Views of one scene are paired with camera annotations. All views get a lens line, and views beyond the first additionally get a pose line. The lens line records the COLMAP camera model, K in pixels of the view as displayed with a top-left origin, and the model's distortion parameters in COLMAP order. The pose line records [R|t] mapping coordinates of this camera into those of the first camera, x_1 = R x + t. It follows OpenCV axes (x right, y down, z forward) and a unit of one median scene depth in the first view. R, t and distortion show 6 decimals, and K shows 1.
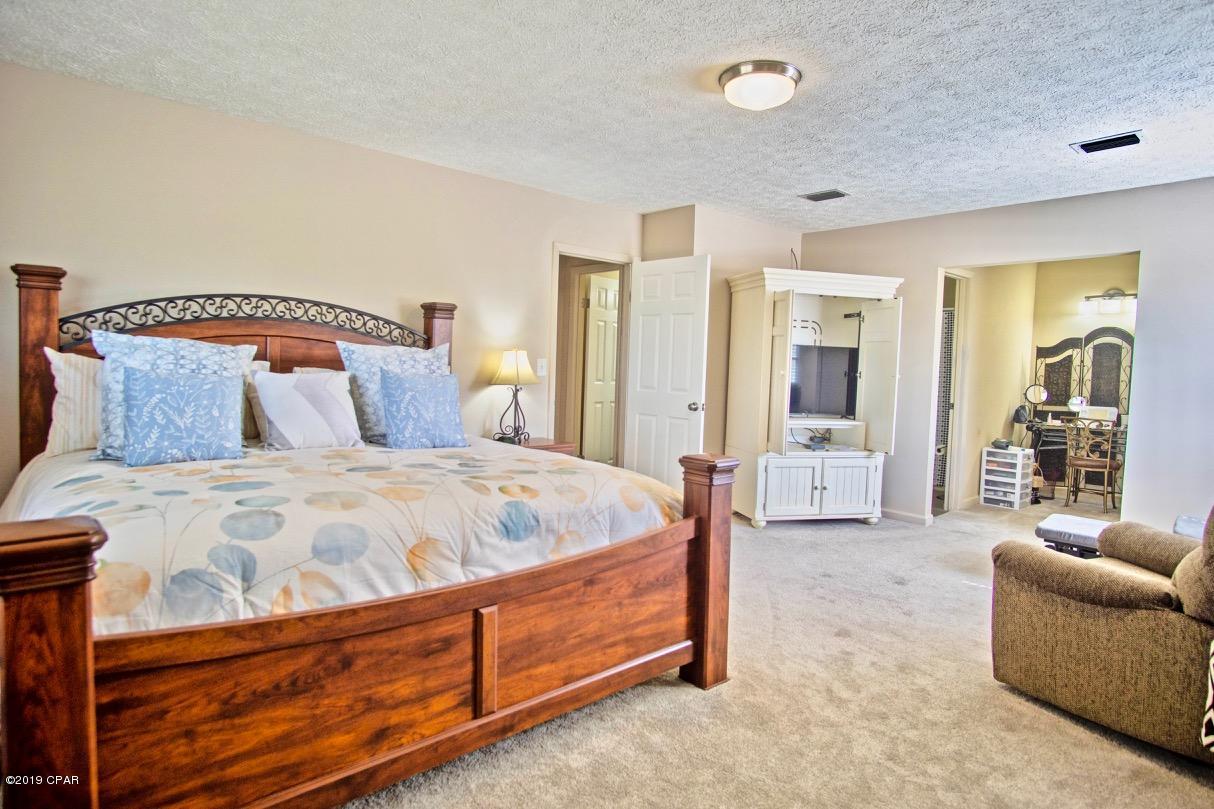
lens RADIAL K [[650.8, 0, 607.9], [0, 650.8, 393.7], [0, 0, 1]] dist [-0.033161, 0.007994]
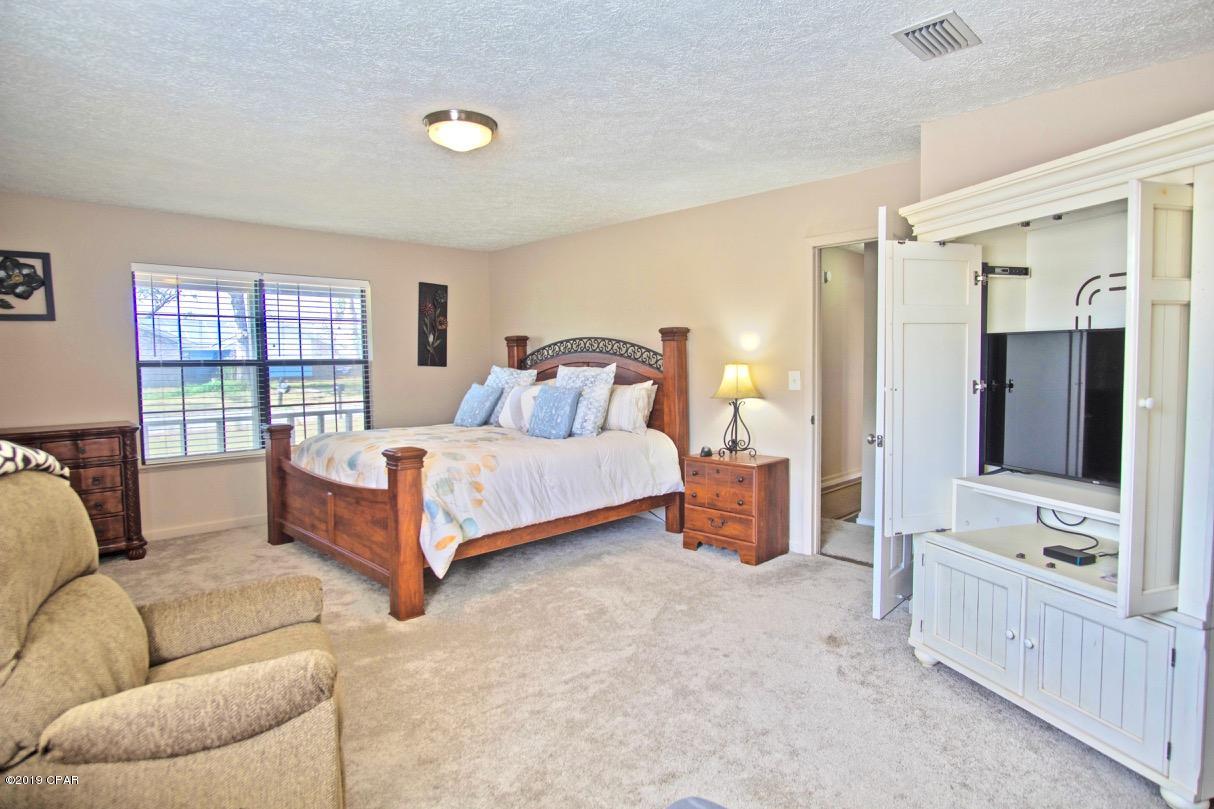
lens RADIAL K [[650.8, 0, 607.9], [0, 650.8, 393.7], [0, 0, 1]] dist [-0.033161, 0.007994]
pose [[0.066155, 0.016149, -0.997679, 0.836145], [-0.034672, 0.999302, 0.013876, -0.028010], [0.997207, 0.033673, 0.066669, 0.731322]]
